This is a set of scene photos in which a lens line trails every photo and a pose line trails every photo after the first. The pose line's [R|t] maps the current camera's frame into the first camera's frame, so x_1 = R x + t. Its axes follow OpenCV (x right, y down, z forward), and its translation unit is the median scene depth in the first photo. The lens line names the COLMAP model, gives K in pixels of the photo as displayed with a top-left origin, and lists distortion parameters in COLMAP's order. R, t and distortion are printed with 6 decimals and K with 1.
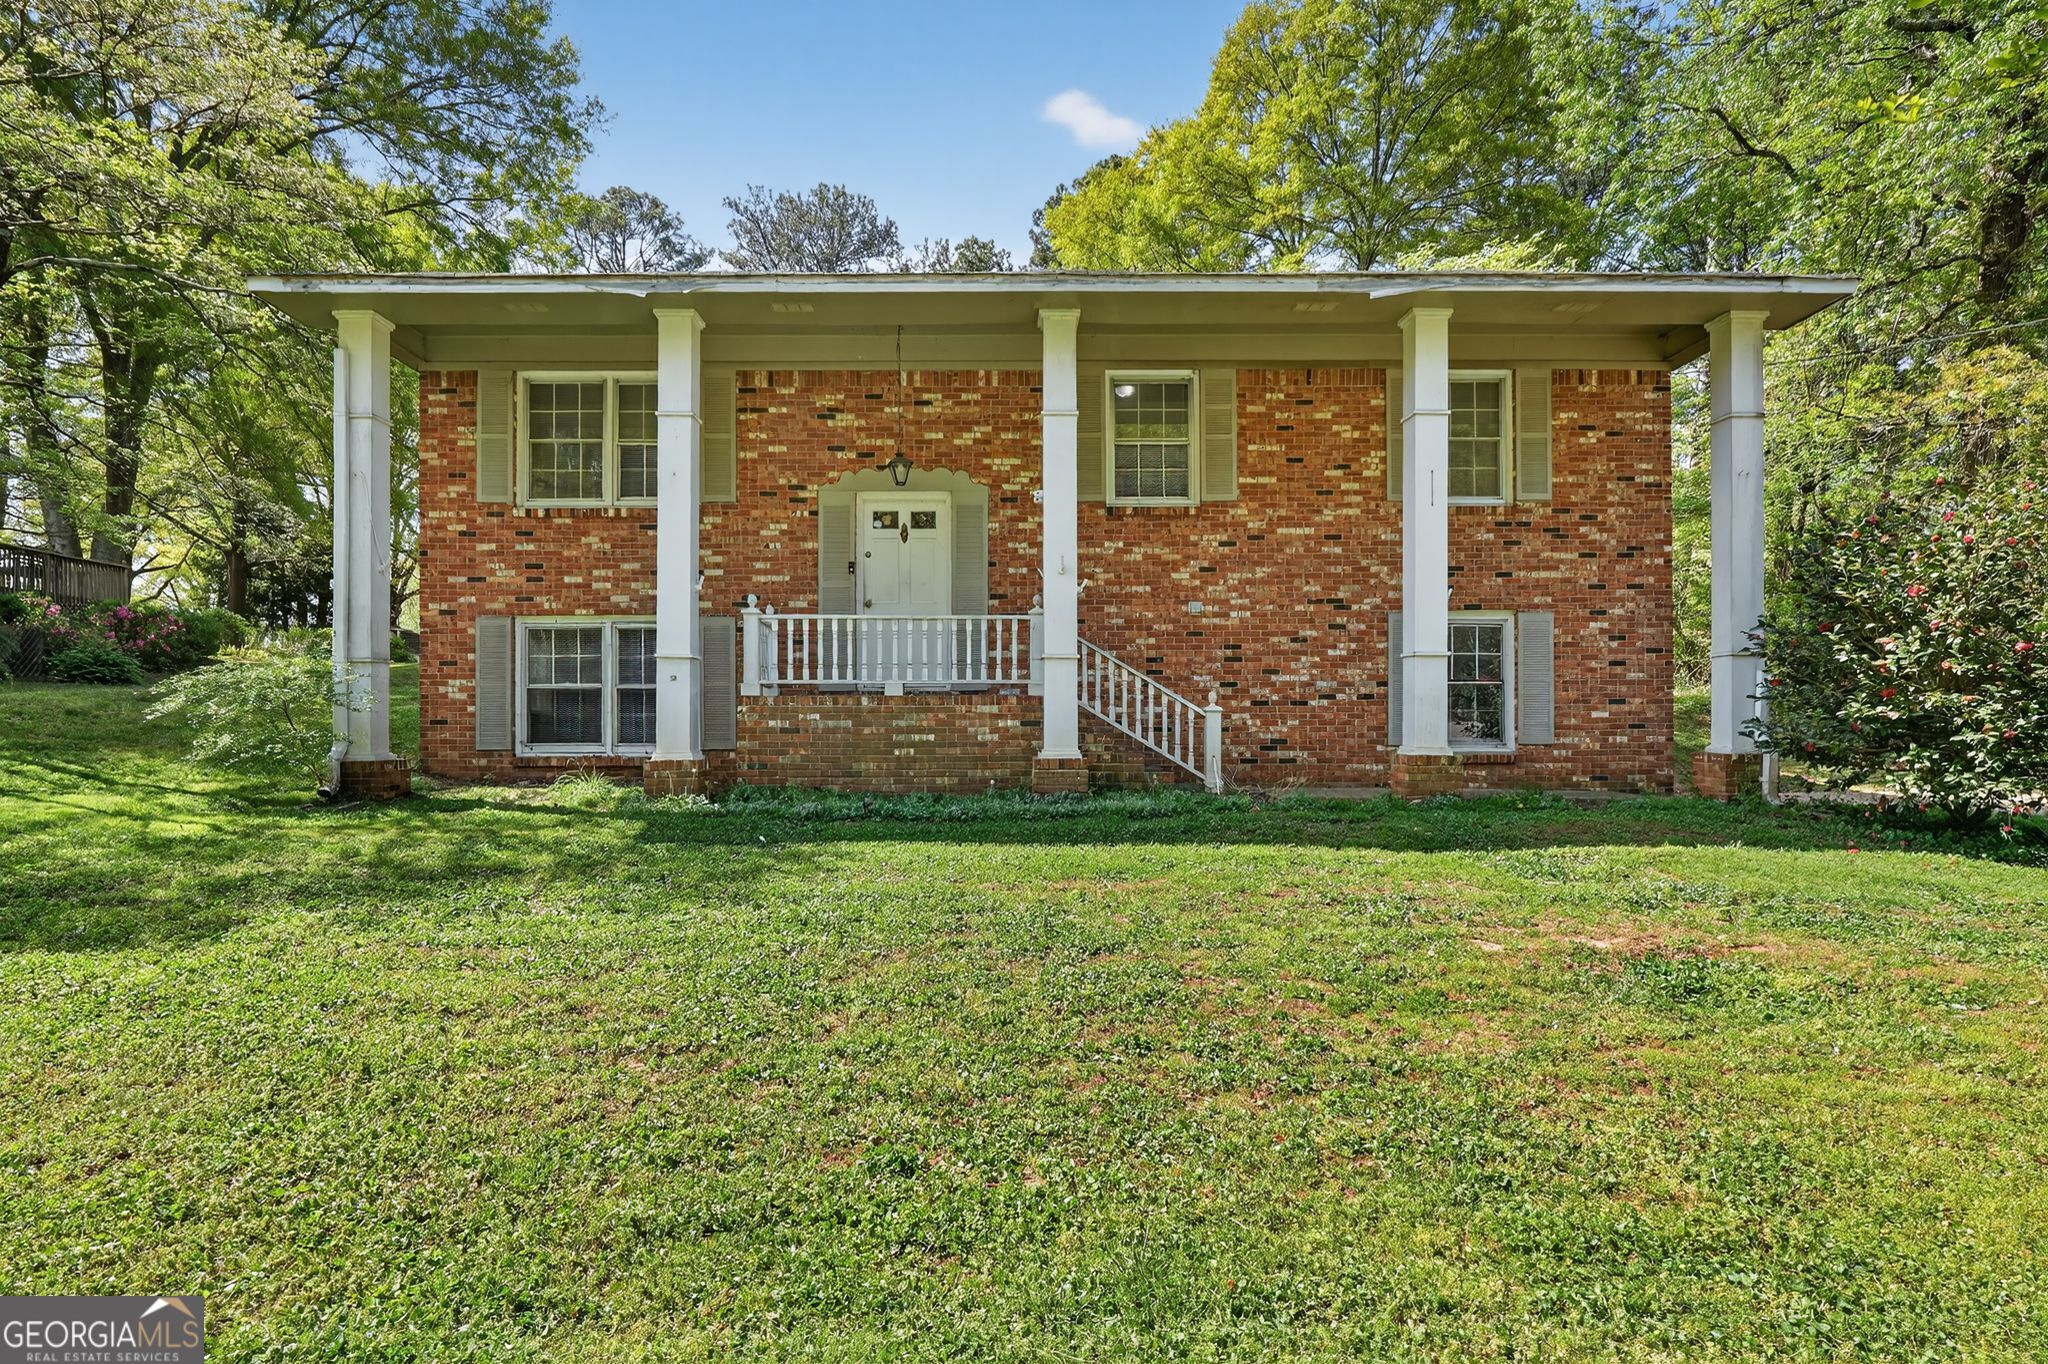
lens RADIAL K [[918.6, 0, 1028.8], [0, 918.6, 689.0], [0, 0, 1]] dist [-0.001170, -0.000336]
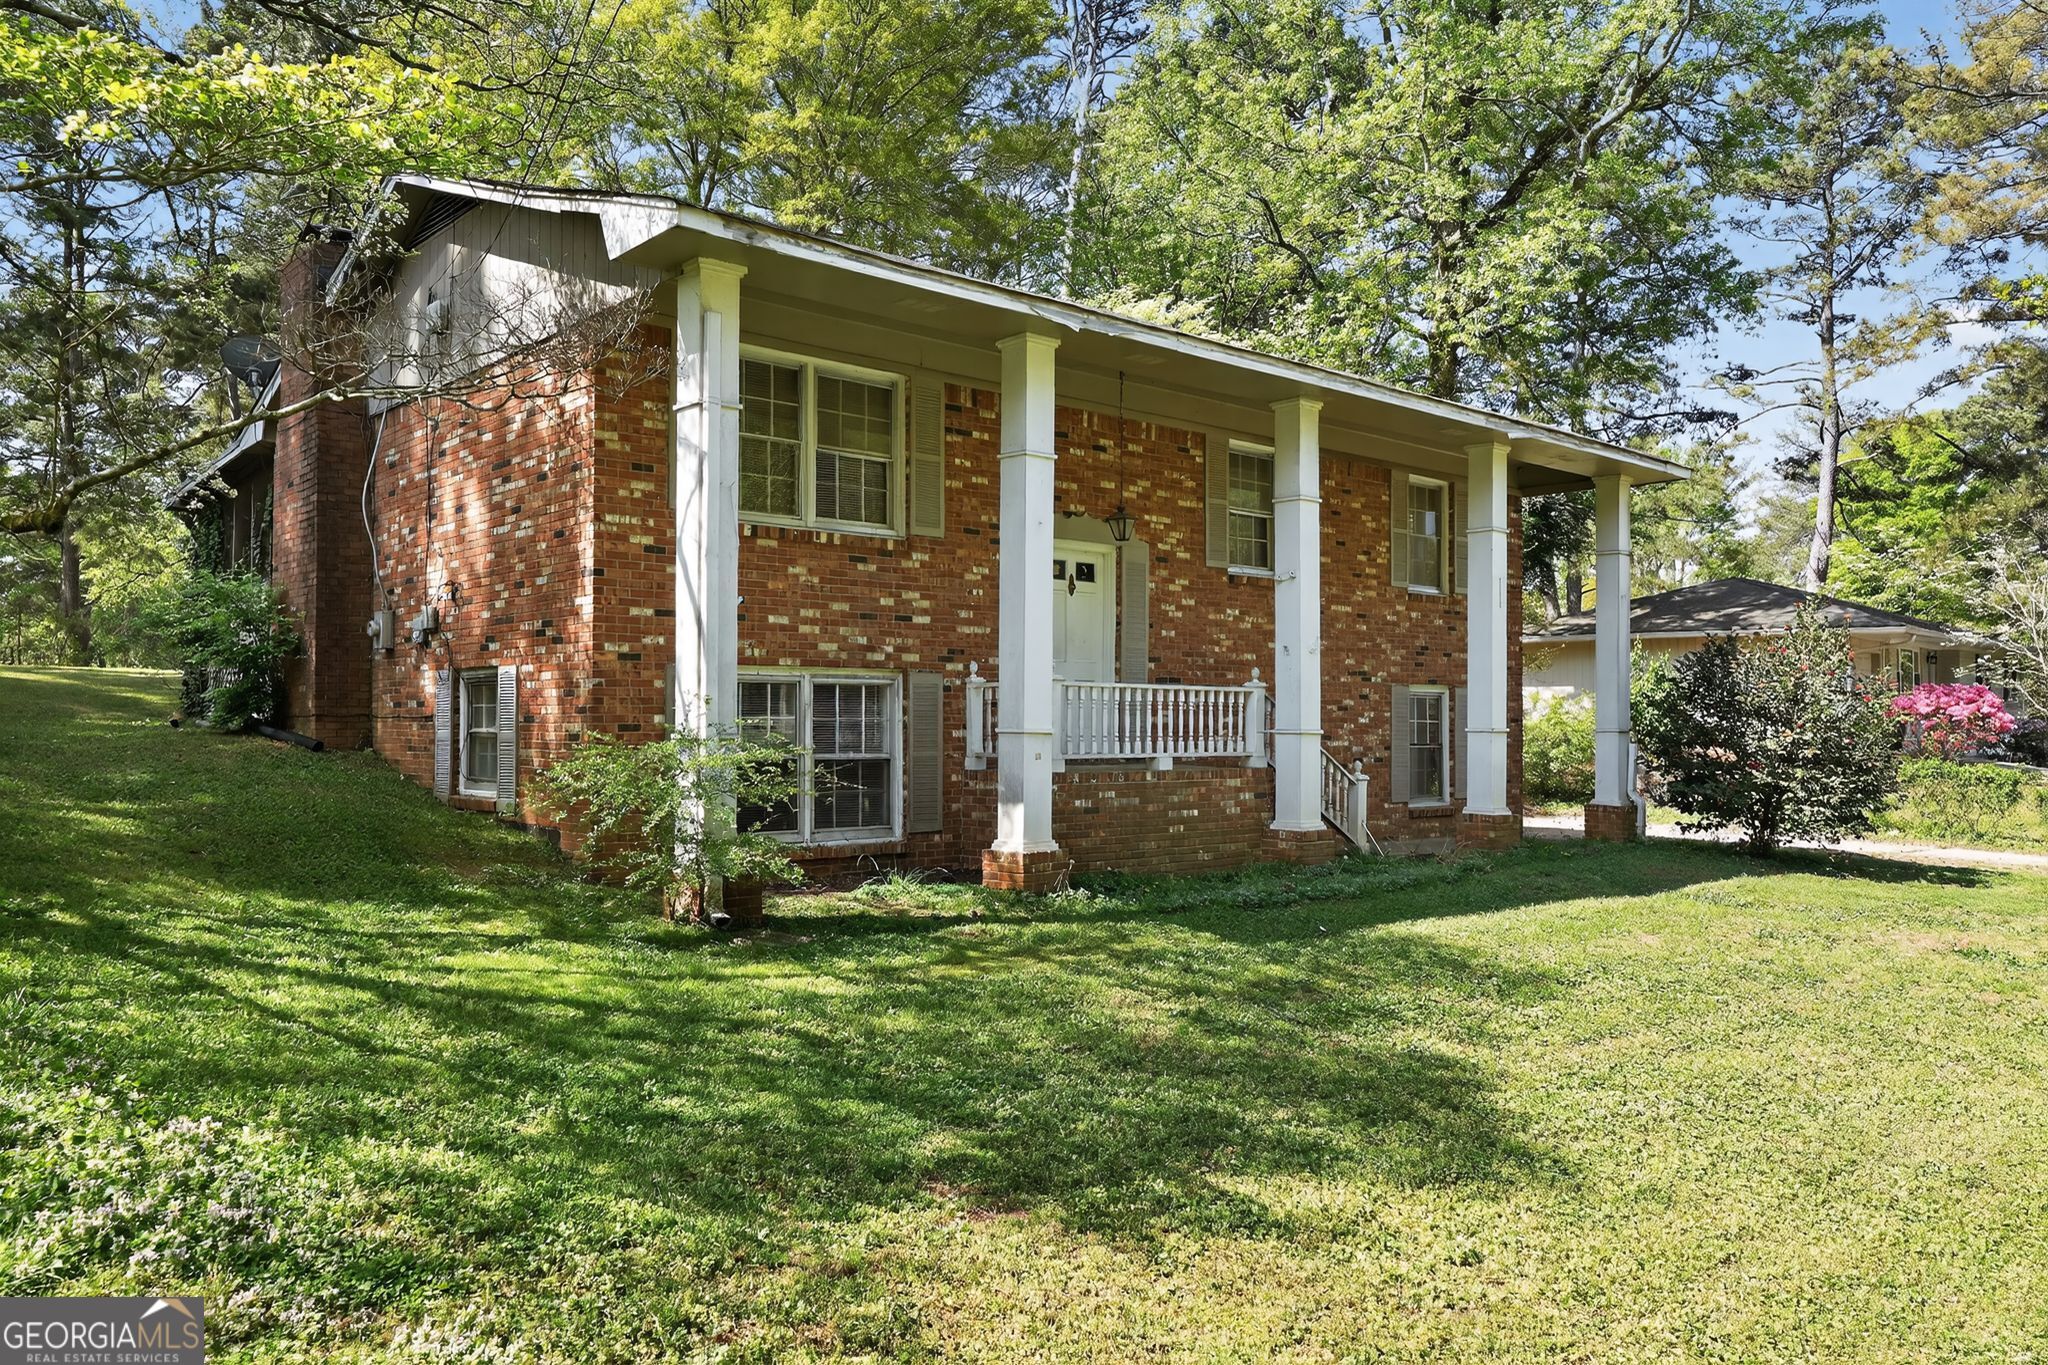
lens RADIAL K [[1332.1, 0, 1023.8], [0, 1332.1, 762.2], [0, 0, 1]] dist [-0.009159, -0.001127]
pose [[0.784285, -0.013831, 0.620247, -1.021126], [0.017124, 0.999853, 0.000643, 0.003173], [-0.620165, 0.010117, 0.784406, -0.004003]]
